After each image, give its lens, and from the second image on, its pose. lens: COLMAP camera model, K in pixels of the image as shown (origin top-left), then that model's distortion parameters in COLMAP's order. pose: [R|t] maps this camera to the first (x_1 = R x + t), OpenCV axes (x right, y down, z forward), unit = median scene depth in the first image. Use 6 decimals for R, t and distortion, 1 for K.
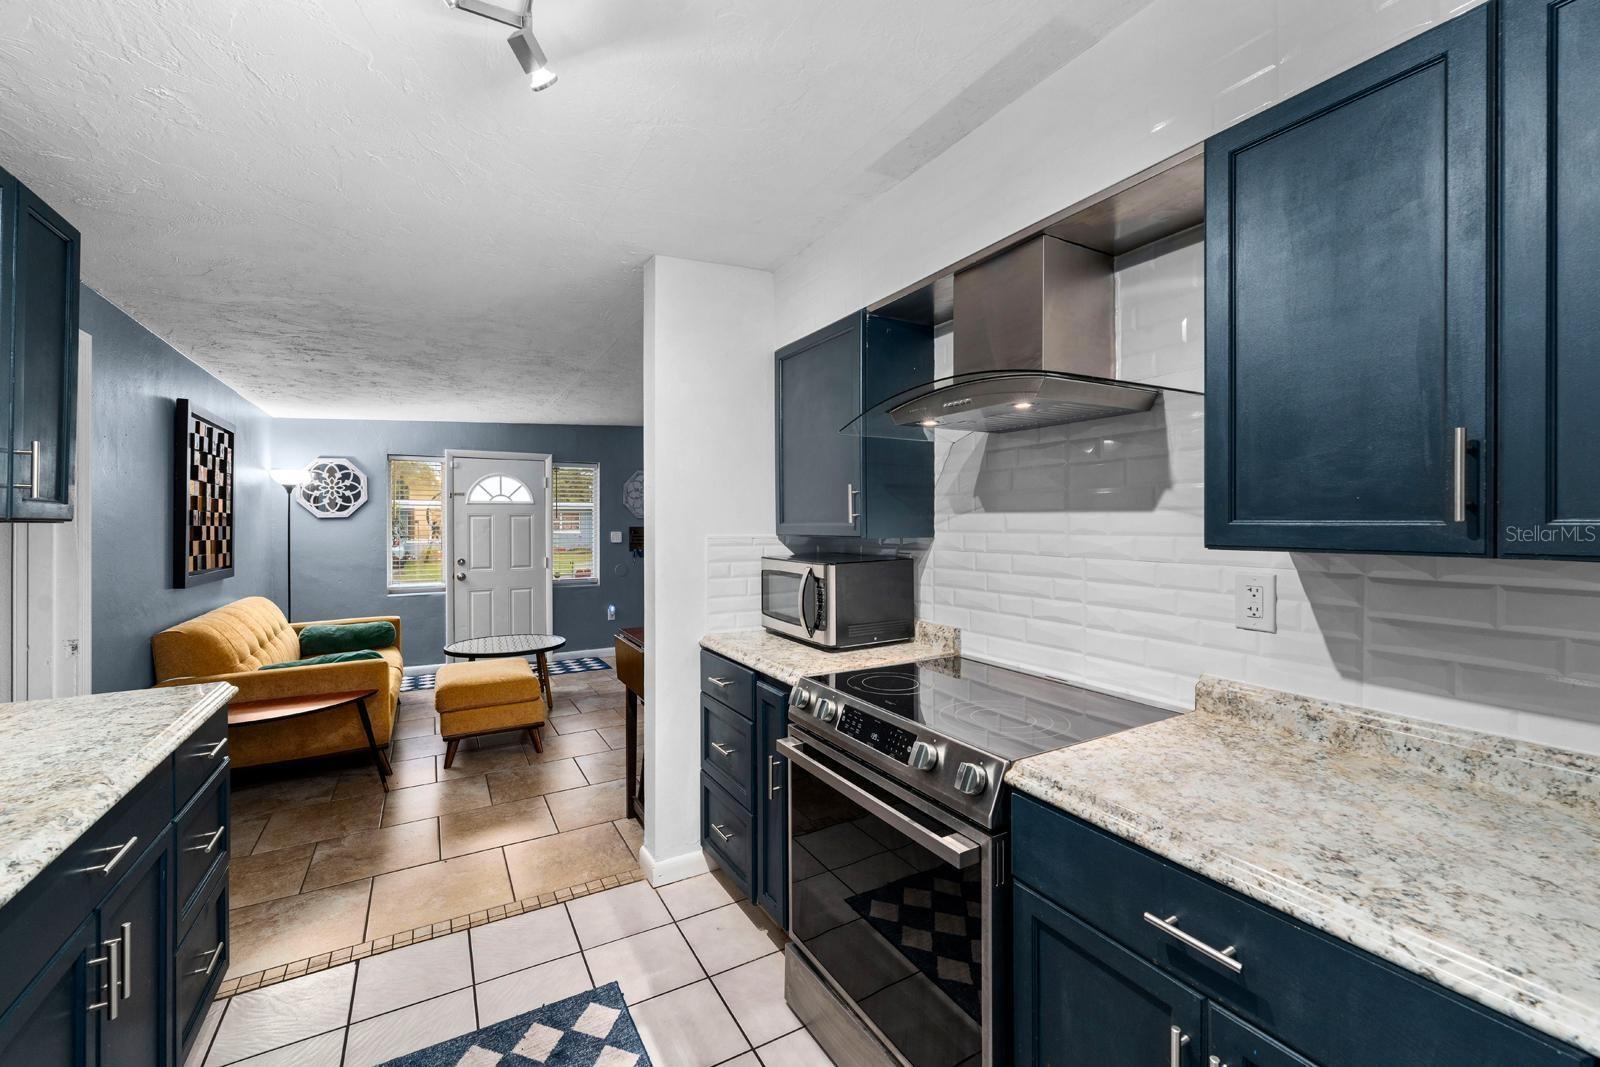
lens RADIAL K [[646.1, 0, 808.4], [0, 646.1, 520.7], [0, 0, 1]] dist [-0.002298, -0.000822]
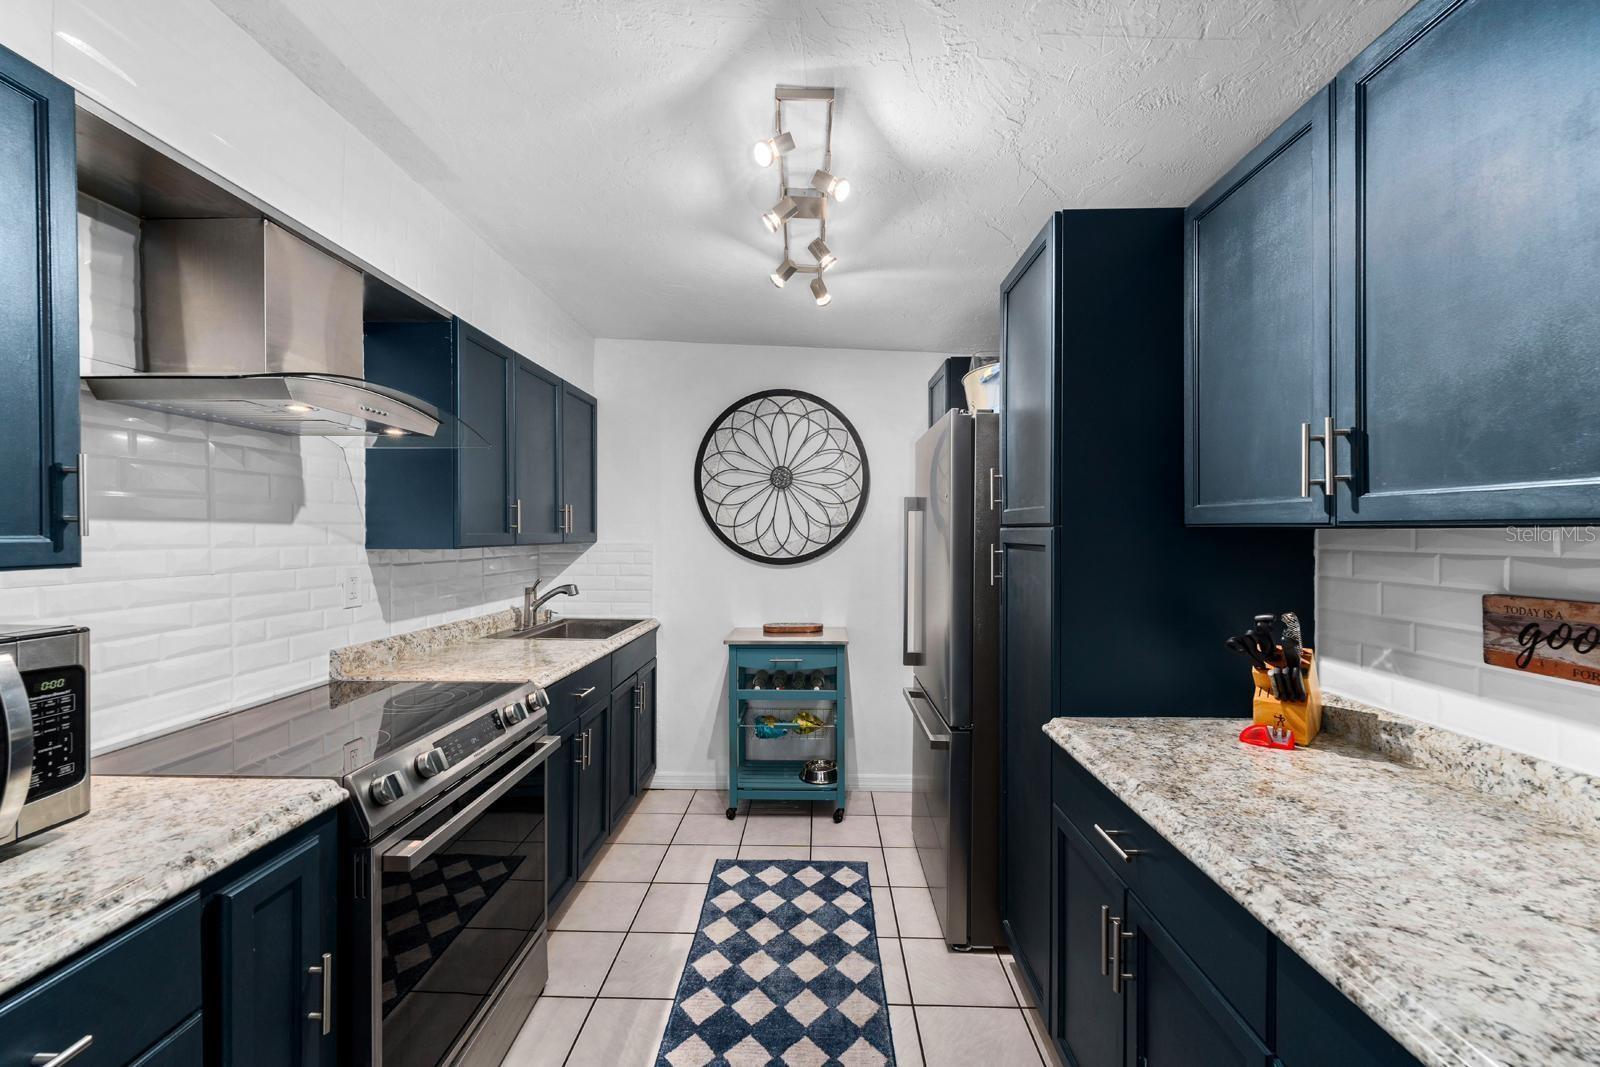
lens RADIAL K [[646.1, 0, 796.4], [0, 646.1, 529.9], [0, 0, 1]] dist [-0.002298, -0.000822]
pose [[-0.841600, 0.008726, 0.540031, -0.299466], [0.004980, 0.999952, -0.008396, 0.003092], [-0.540078, -0.004376, -0.841604, 0.535711]]
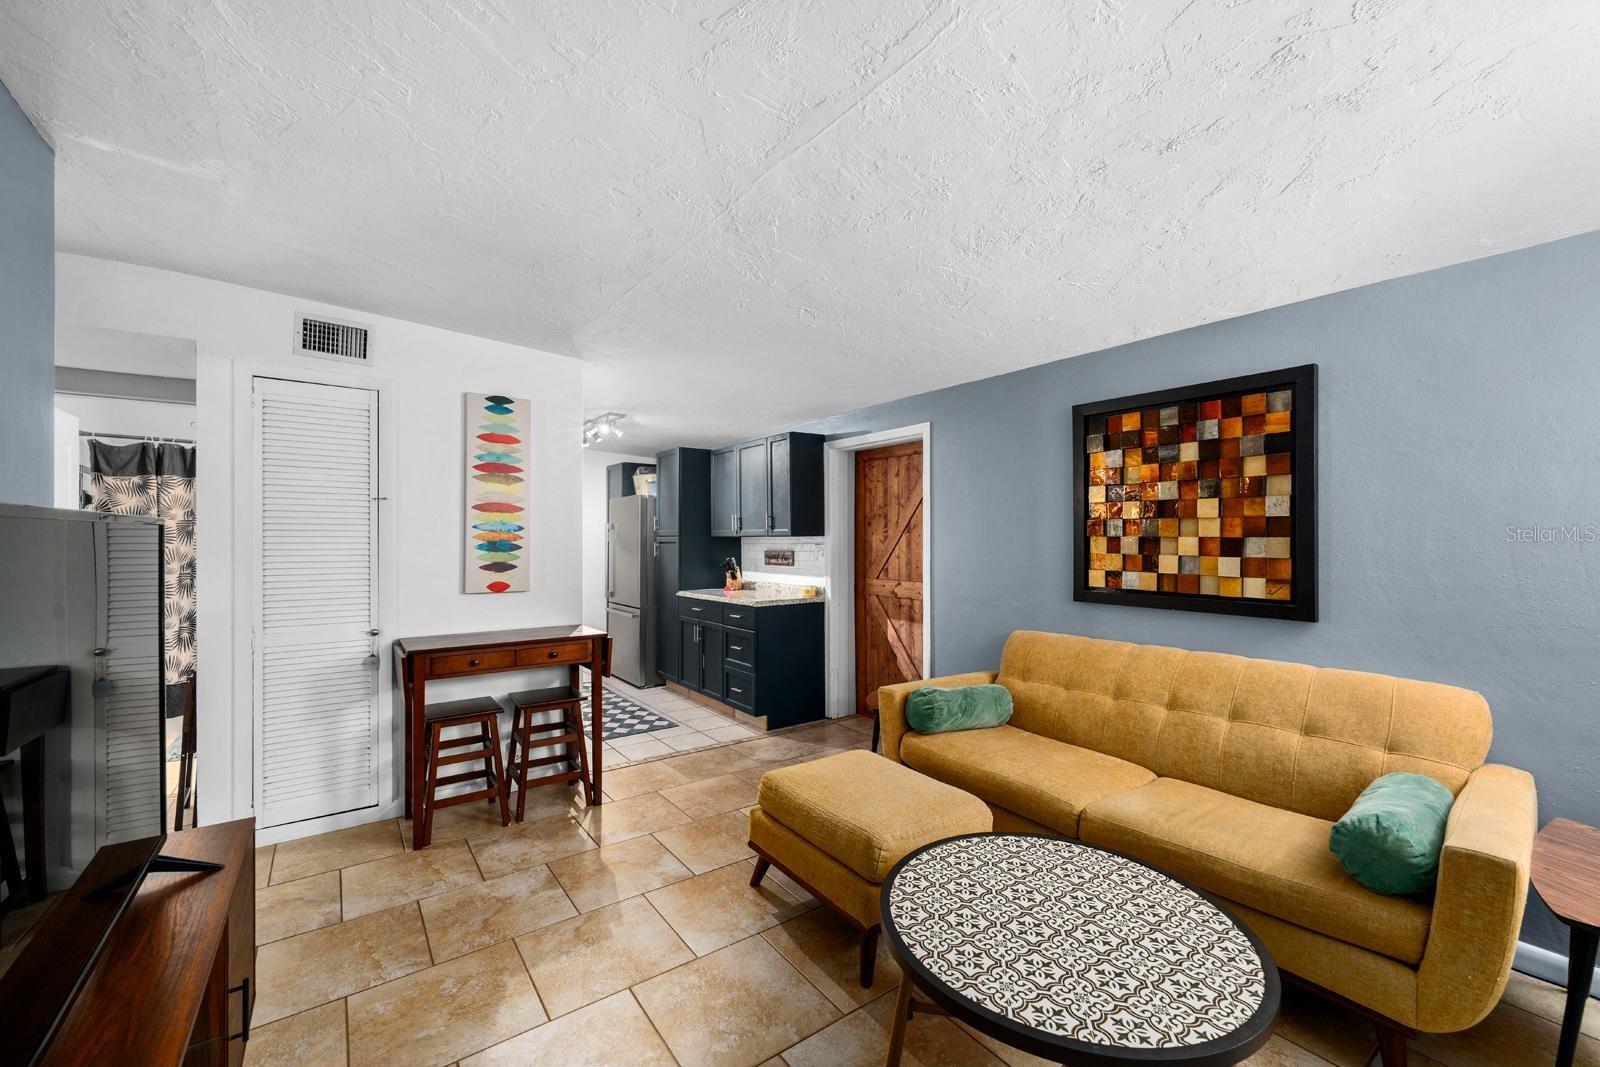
lens RADIAL K [[646.1, 0, 804.1], [0, 646.1, 538.0], [0, 0, 1]] dist [-0.002298, -0.000822]
pose [[-0.994713, 0.007314, -0.102436, -0.338536], [0.007746, 0.999963, -0.003823, 0.008562], [0.102404, -0.004596, -0.994732, 1.399993]]
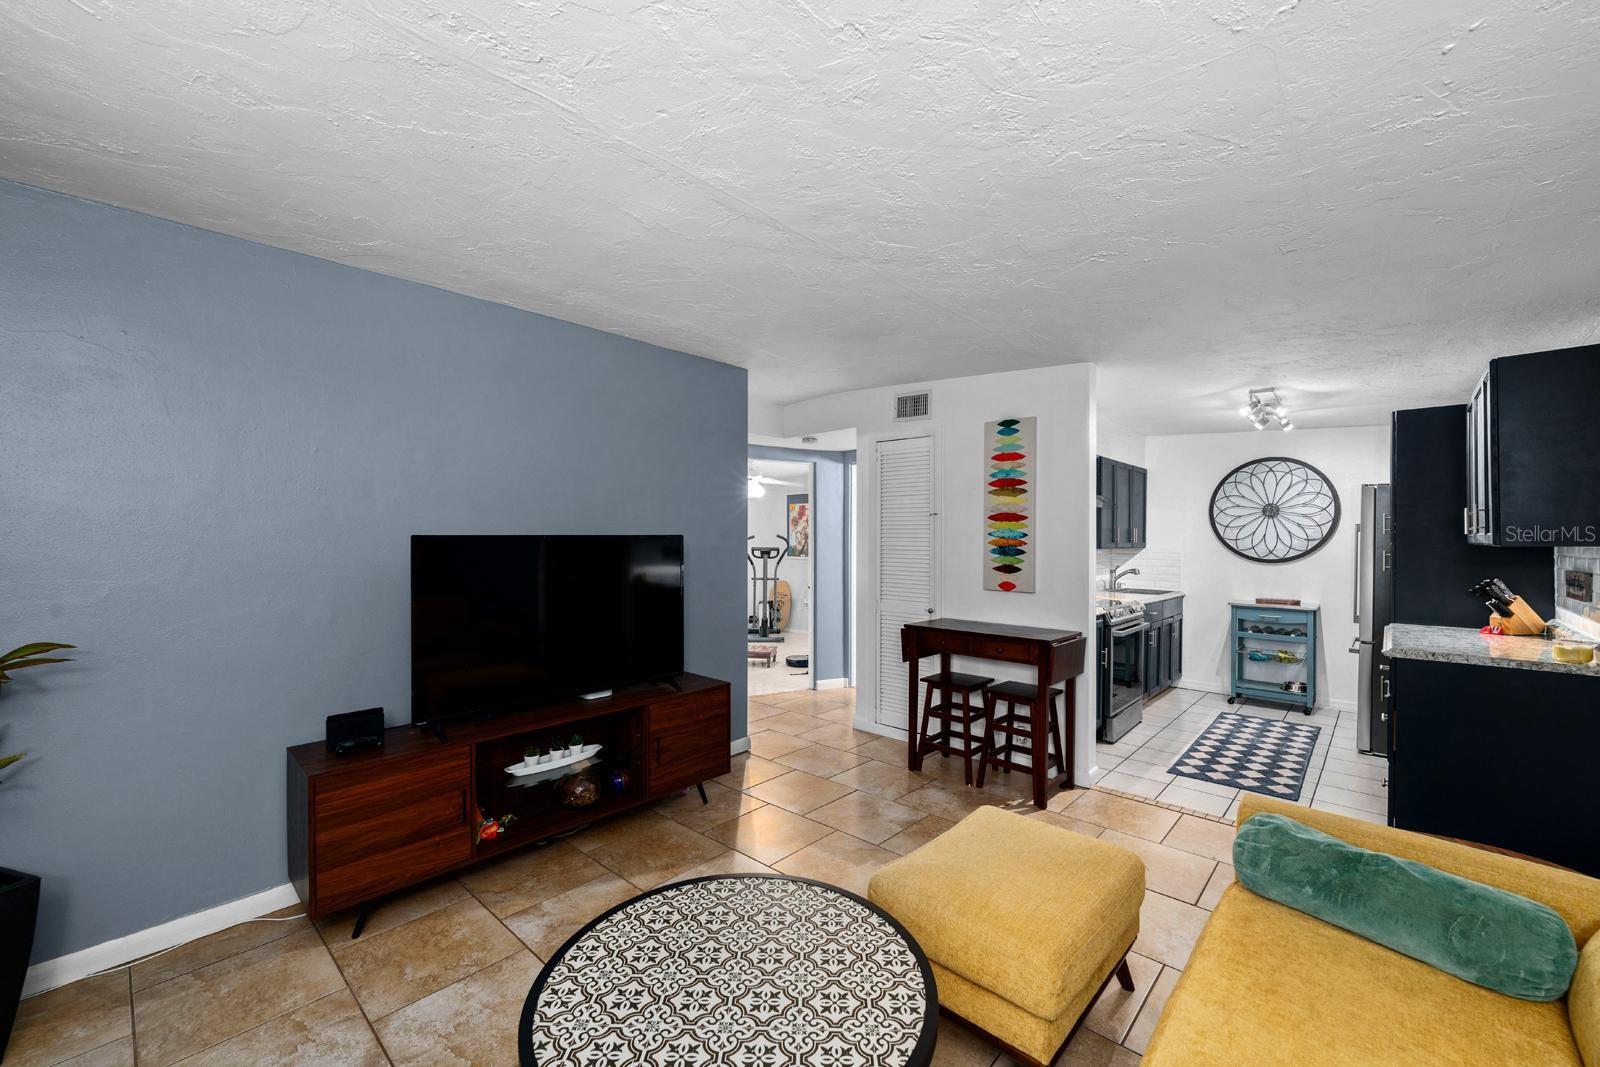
lens RADIAL K [[646.1, 0, 792.5], [0, 646.1, 538.6], [0, 0, 1]] dist [-0.002298, -0.000822]
pose [[-0.284036, 0.002995, 0.958809, -0.801209], [-0.006662, 0.999965, -0.005097, 0.002569], [-0.958790, -0.007835, -0.284006, 1.138938]]
